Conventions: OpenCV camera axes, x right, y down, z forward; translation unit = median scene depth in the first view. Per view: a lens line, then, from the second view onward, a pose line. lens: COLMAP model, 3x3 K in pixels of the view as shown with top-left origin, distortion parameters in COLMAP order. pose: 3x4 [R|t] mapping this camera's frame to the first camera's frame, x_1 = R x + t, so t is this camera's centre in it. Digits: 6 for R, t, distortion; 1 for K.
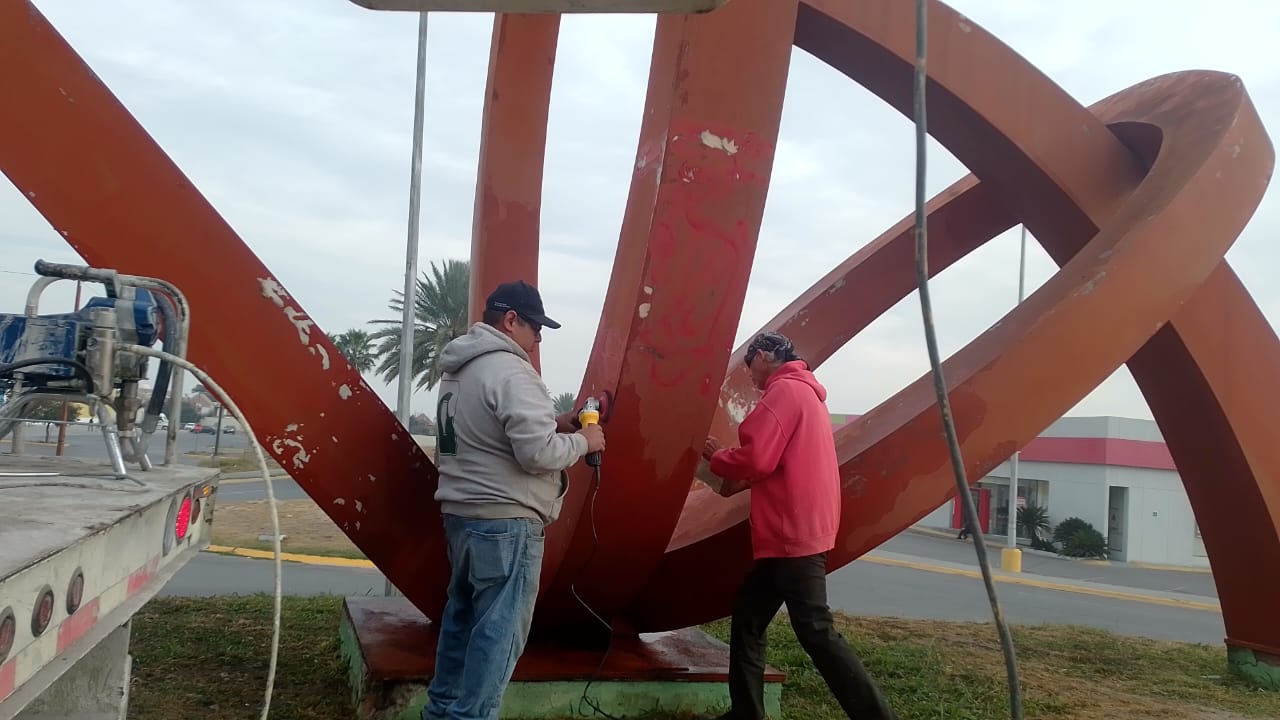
lens RADIAL K [[991.4, 0, 640.0], [0, 991.4, 360.0], [0, 0, 1]] dist [0.043316, -0.000296]
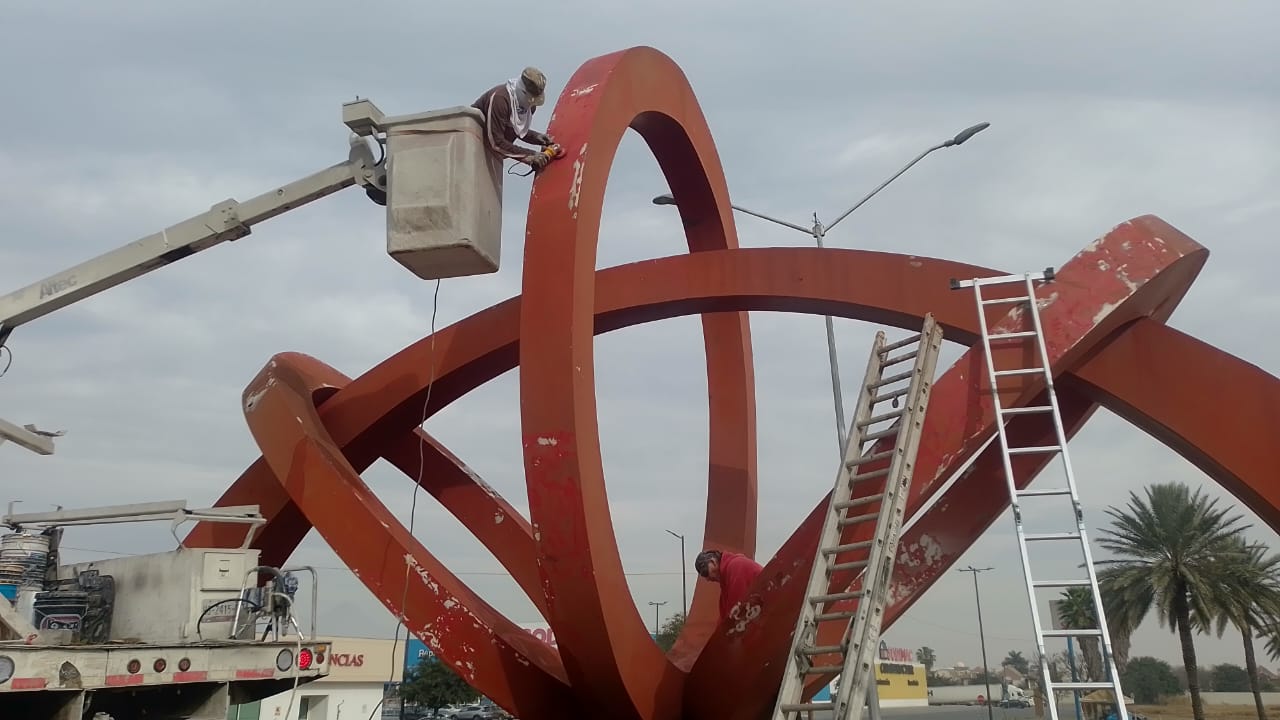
lens RADIAL K [[991.4, 0, 640.0], [0, 991.4, 360.0], [0, 0, 1]] dist [0.043316, -0.000296]
pose [[0.716863, -0.292507, -0.632888, 1.420459], [0.119296, 0.945811, -0.302008, 0.221460], [0.686932, 0.140997, 0.712912, -0.238013]]
